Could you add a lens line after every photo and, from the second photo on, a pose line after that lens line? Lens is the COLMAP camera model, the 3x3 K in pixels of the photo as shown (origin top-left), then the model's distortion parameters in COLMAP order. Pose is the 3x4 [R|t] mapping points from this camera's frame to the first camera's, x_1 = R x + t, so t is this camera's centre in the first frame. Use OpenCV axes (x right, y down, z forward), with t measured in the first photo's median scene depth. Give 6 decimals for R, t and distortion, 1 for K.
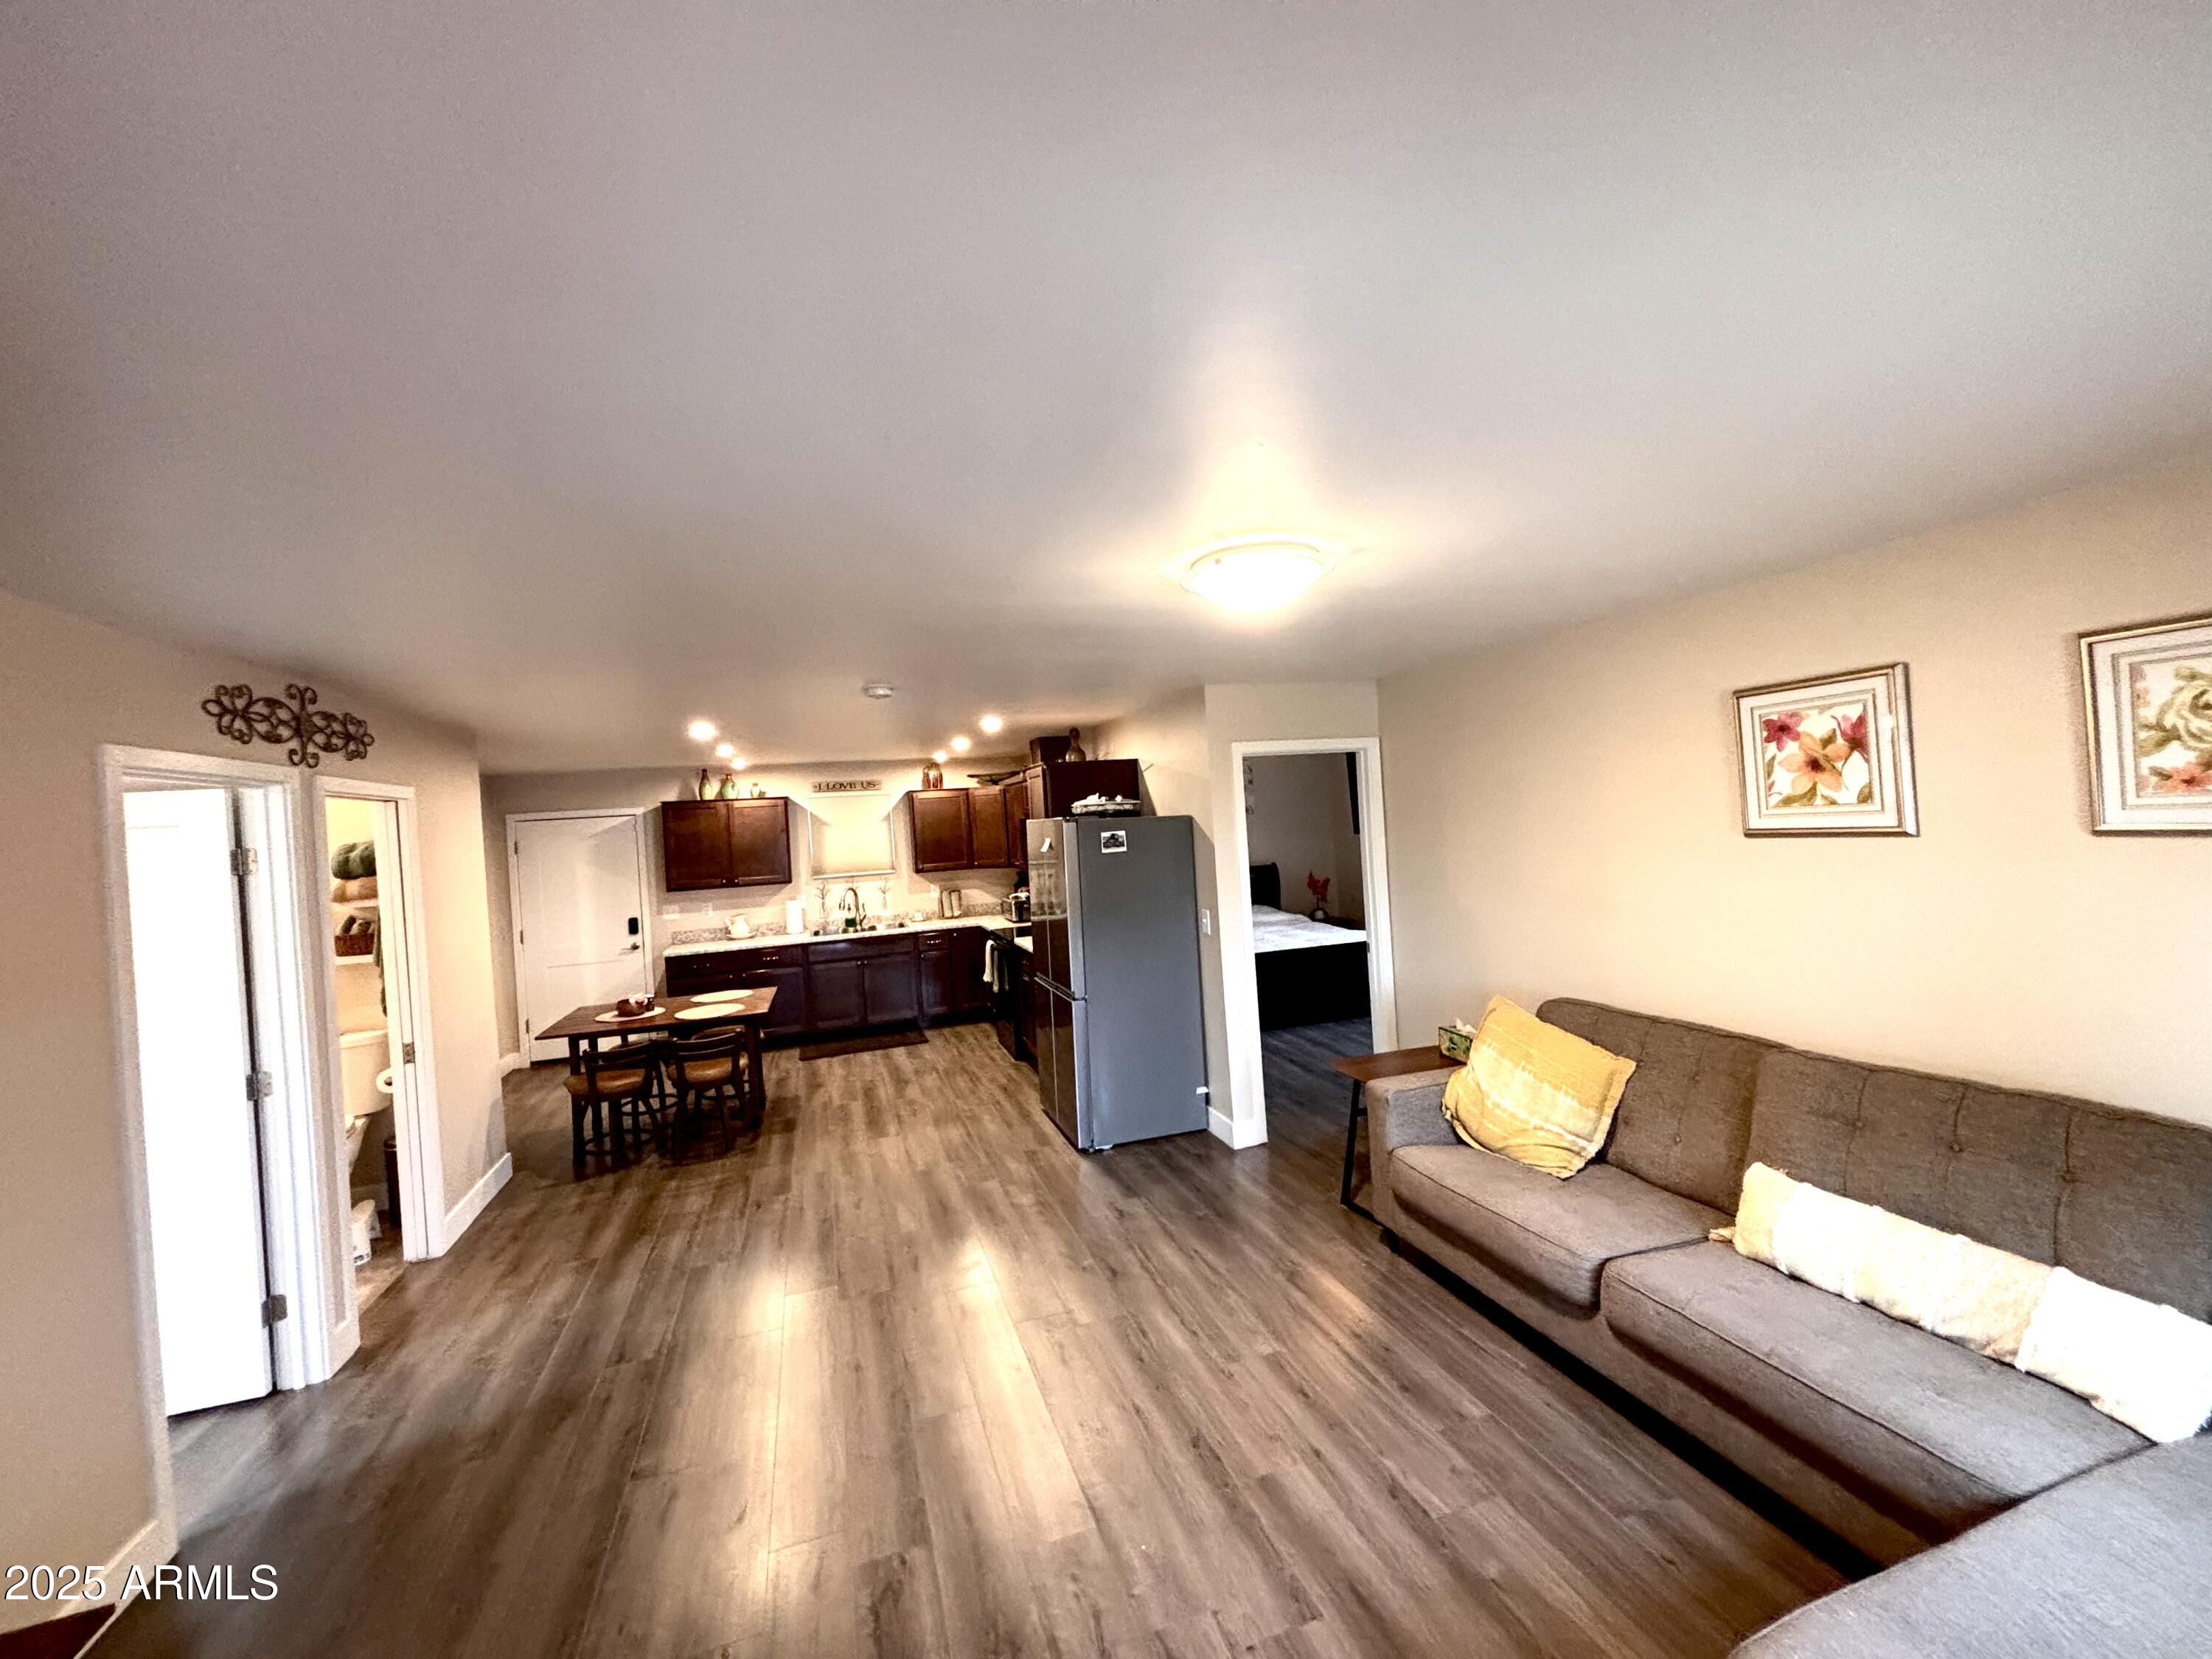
lens RADIAL K [[883.9, 0, 1099.2], [0, 883.9, 819.8], [0, 0, 1]] dist [0.006225, -0.000048]
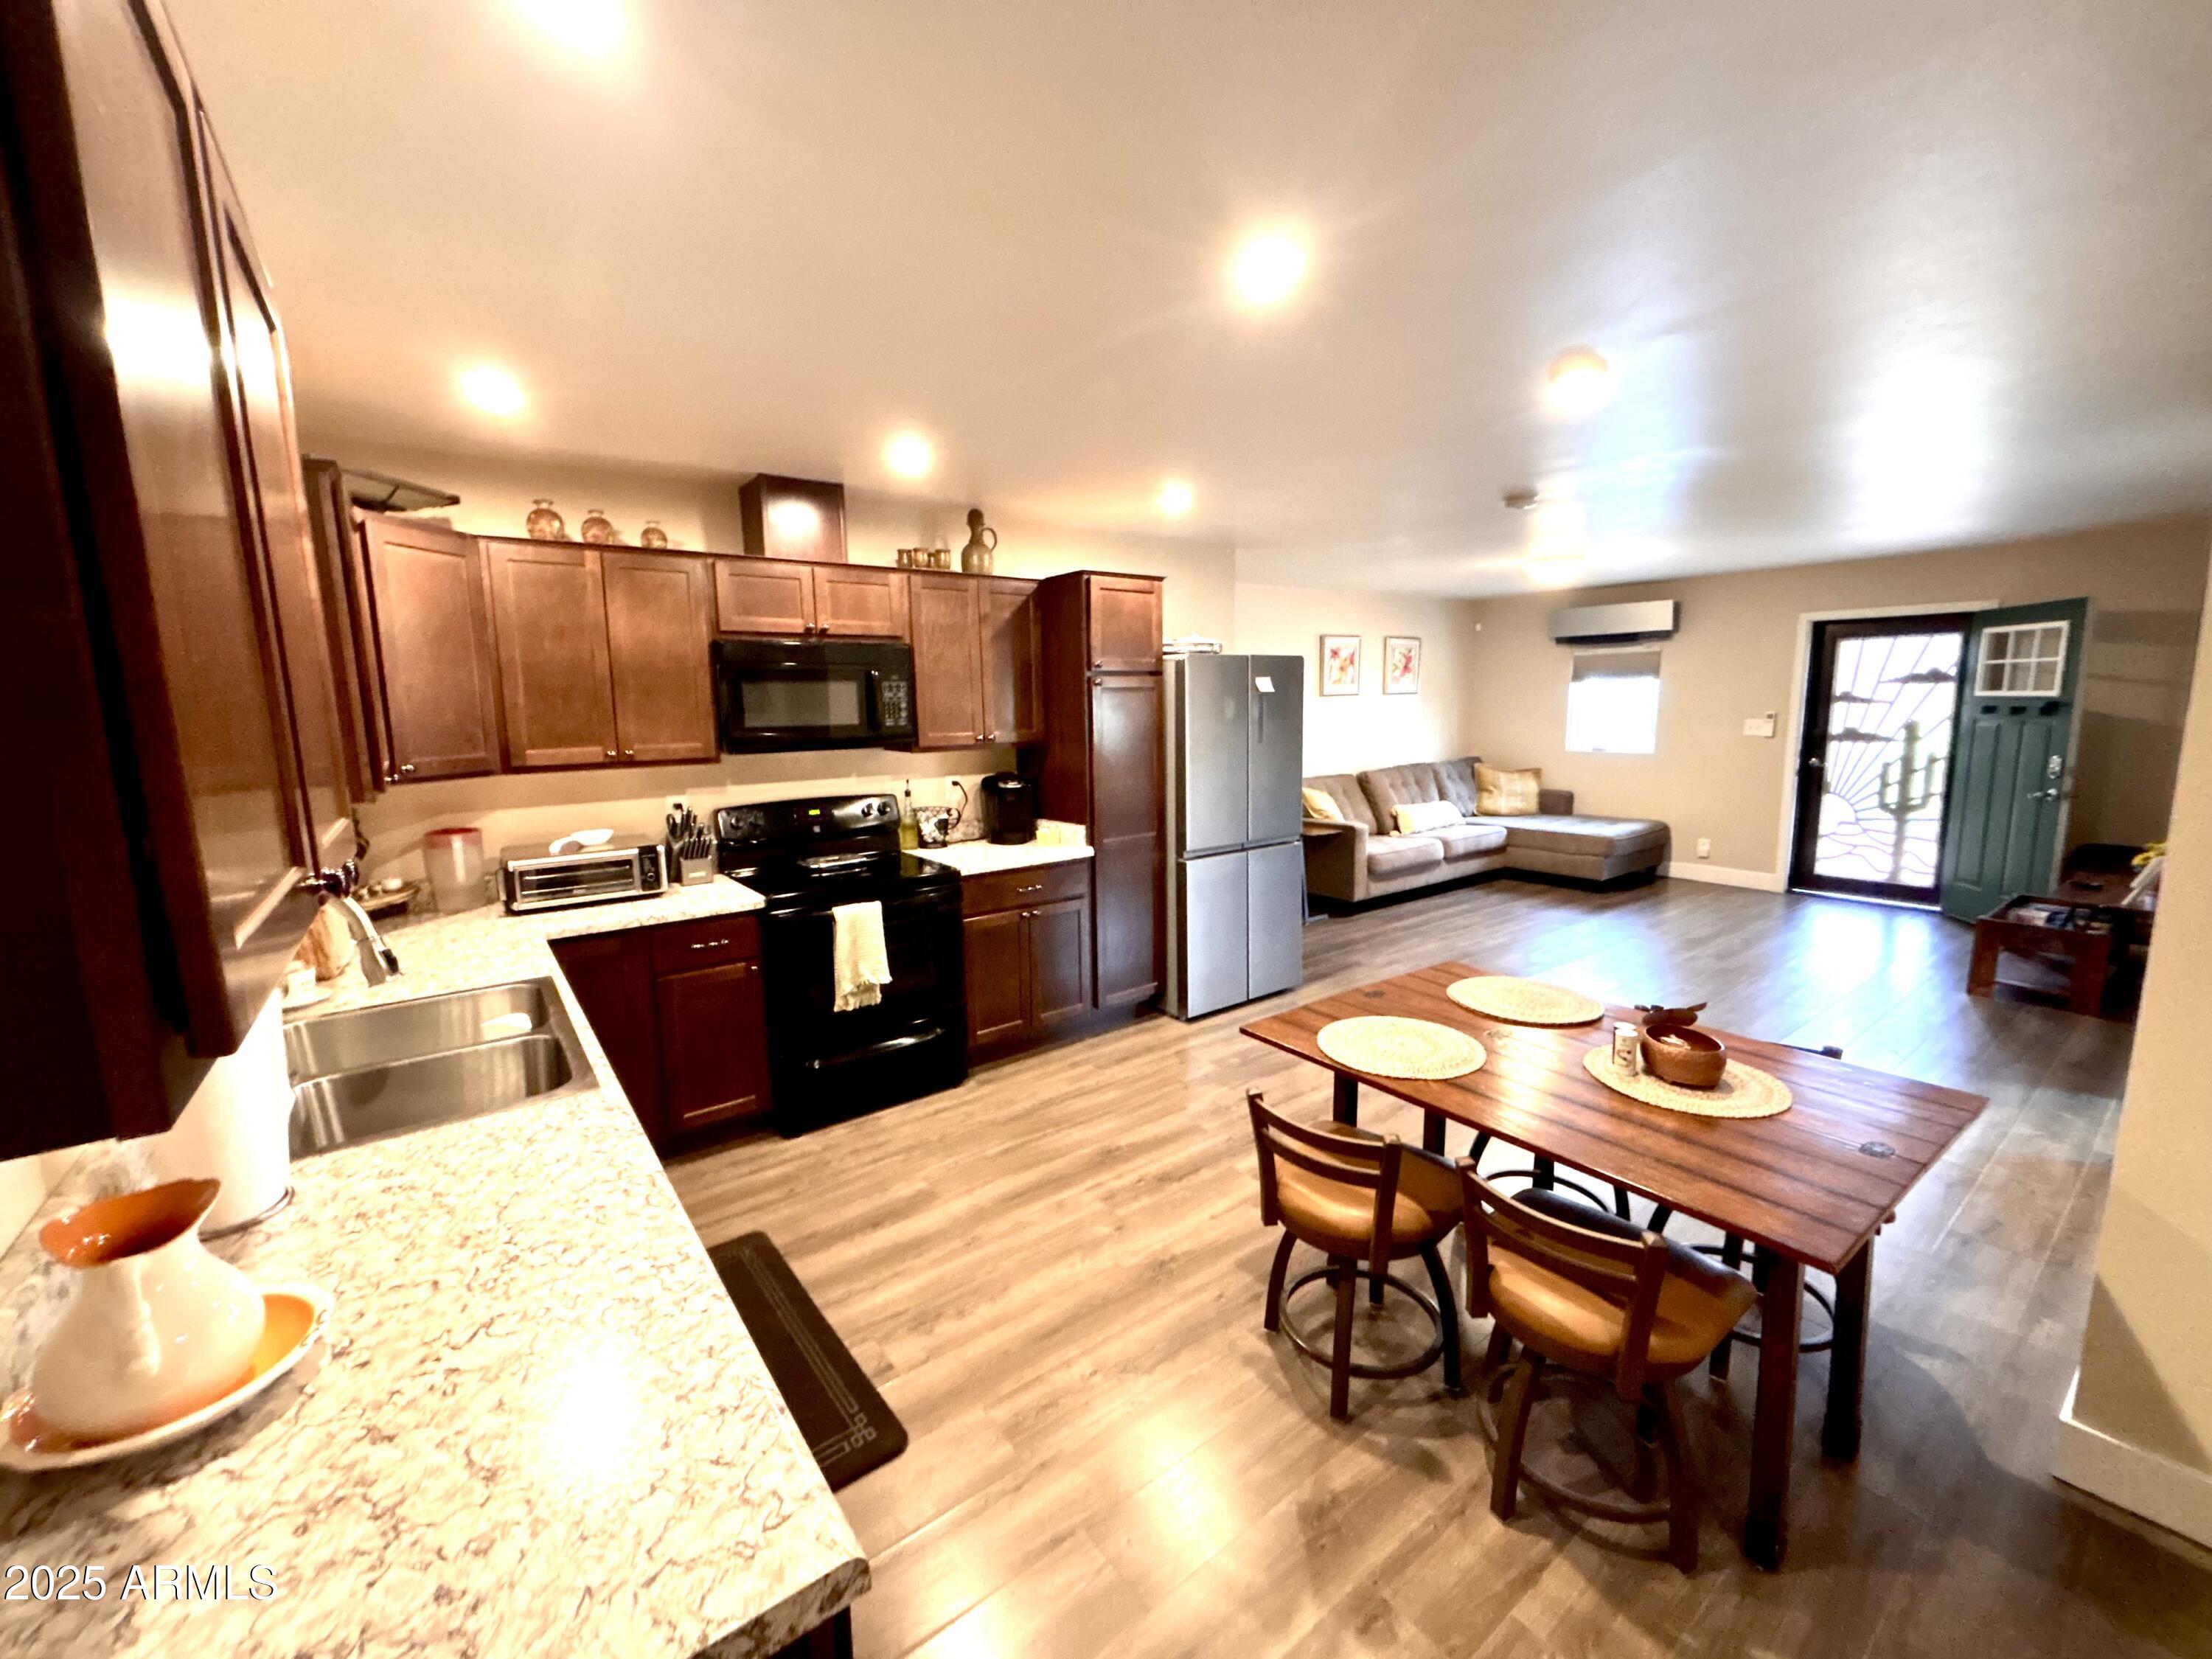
lens RADIAL K [[883.9, 0, 1109.3], [0, 883.9, 826.1], [0, 0, 1]] dist [0.006225, -0.000048]
pose [[-0.329933, -0.066149, 0.941684, -0.785338], [0.038775, 0.995750, 0.083533, 0.084878], [-0.943208, 0.064074, -0.325965, 1.339239]]
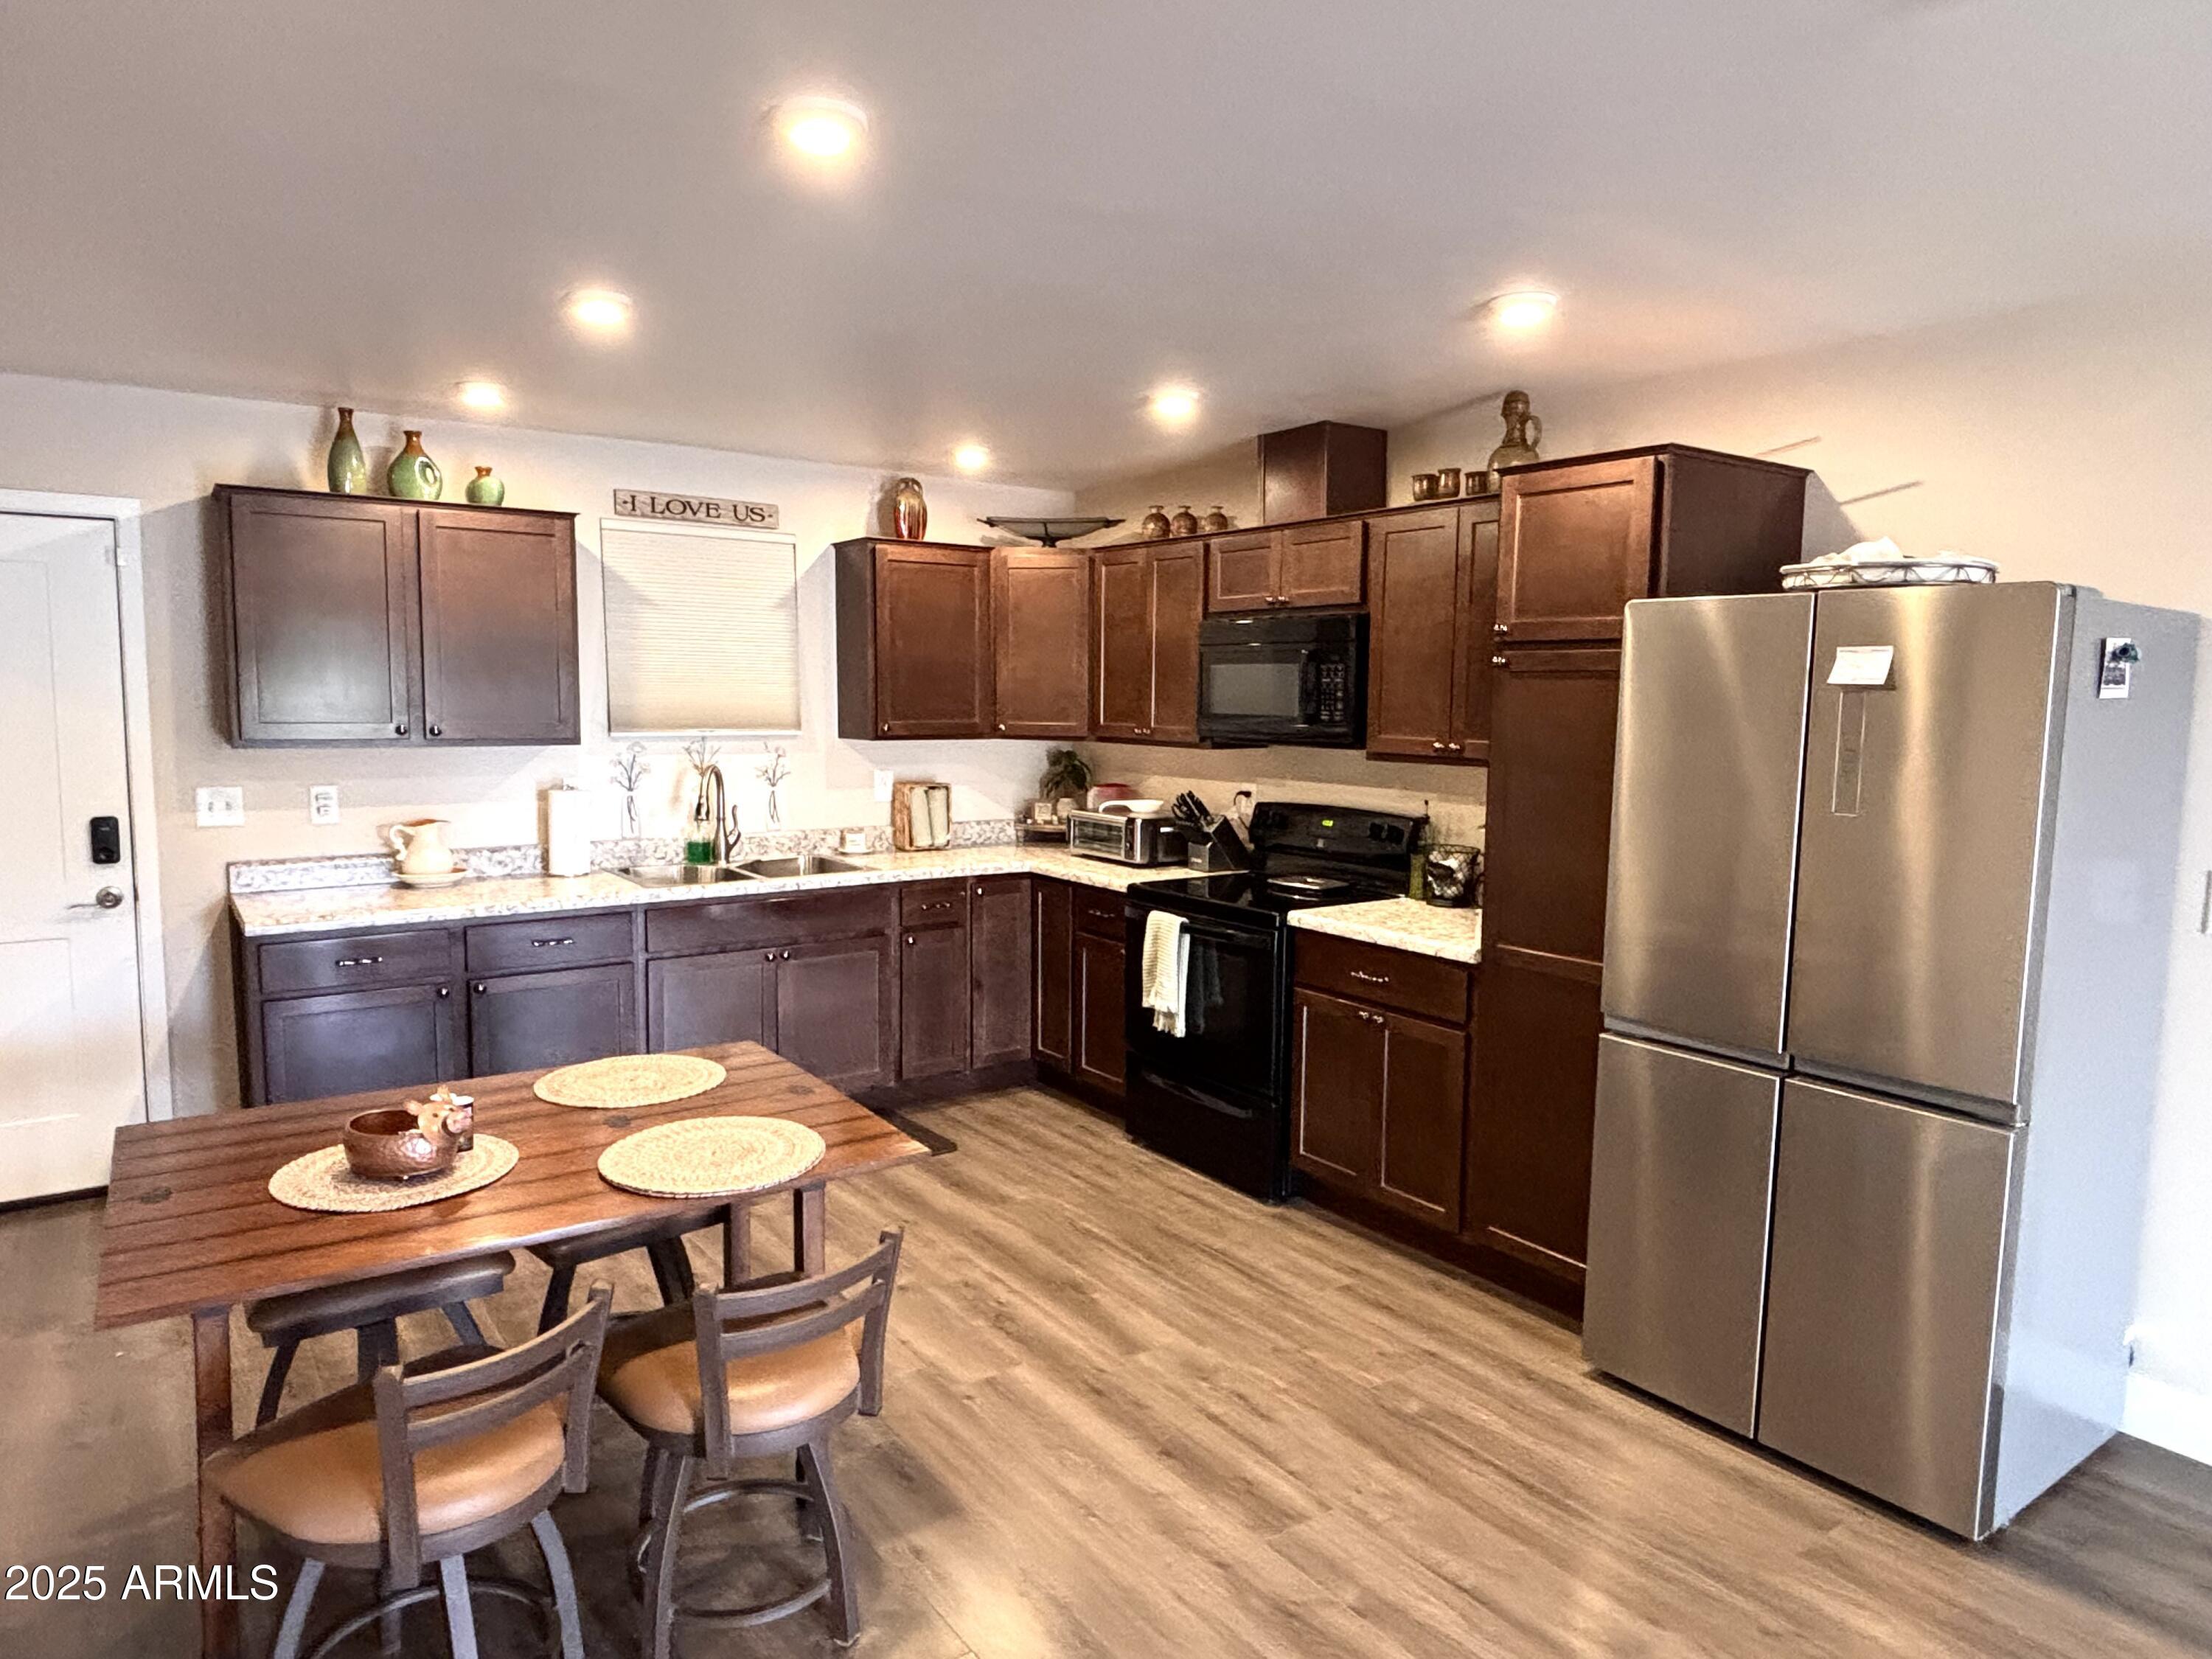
lens RADIAL K [[1369.5, 0, 1102.1], [0, 1369.5, 835.3], [0, 0, 1]] dist [-0.002421, -0.002891]
pose [[0.953839, 0.039997, 0.297643, -0.451754], [-0.069351, 0.993639, 0.088721, 0.062409], [-0.292201, -0.105267, 0.950546, 0.539787]]
